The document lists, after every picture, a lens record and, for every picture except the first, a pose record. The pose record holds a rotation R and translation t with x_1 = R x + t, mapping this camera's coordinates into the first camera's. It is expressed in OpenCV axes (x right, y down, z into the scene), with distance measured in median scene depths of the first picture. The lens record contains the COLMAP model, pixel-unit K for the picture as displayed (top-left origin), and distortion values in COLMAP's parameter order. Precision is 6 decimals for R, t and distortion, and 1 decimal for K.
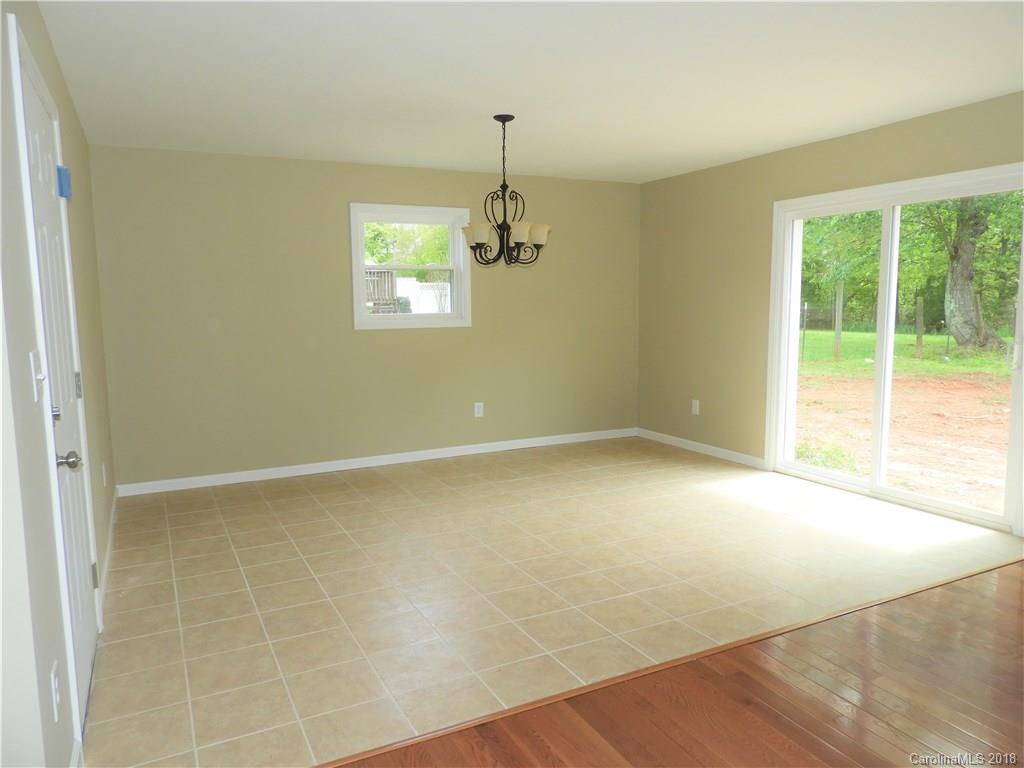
lens RADIAL K [[728.9, 0, 510.9], [0, 728.9, 385.6], [0, 0, 1]] dist [0.005087, -0.008927]
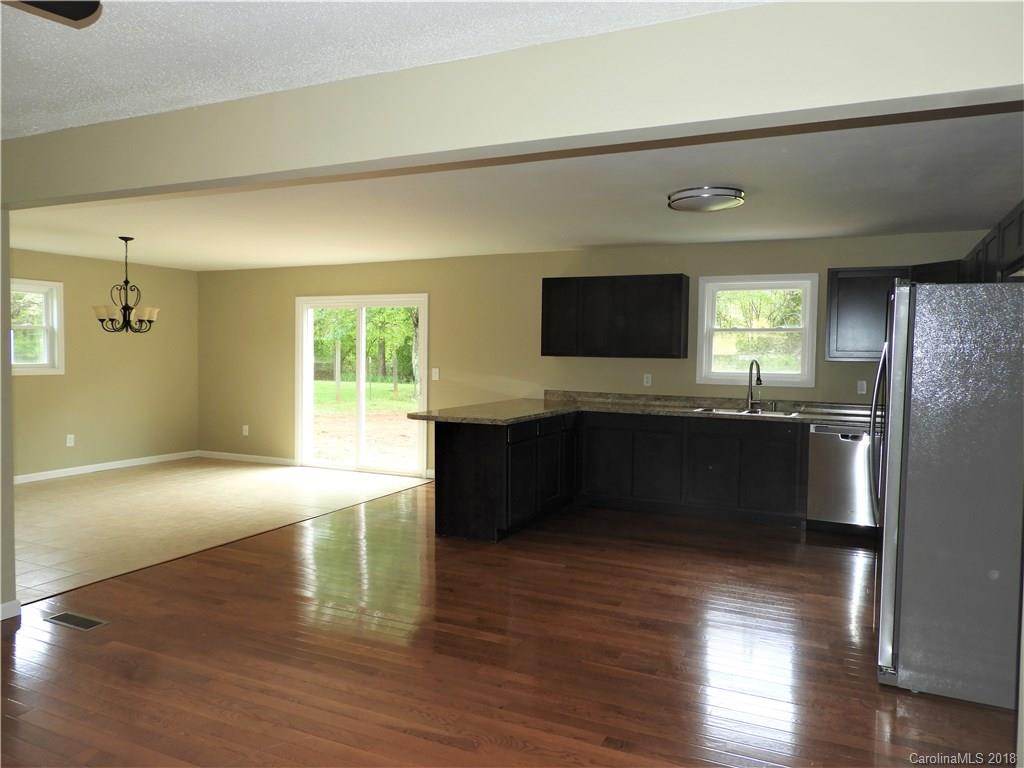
lens RADIAL K [[728.9, 0, 509.9], [0, 728.9, 384.3], [0, 0, 1]] dist [0.005087, -0.008927]
pose [[0.795410, -0.006674, 0.606035, -0.182966], [0.050849, 0.997149, -0.055756, 0.040796], [-0.603935, 0.075165, 0.793481, -0.417742]]
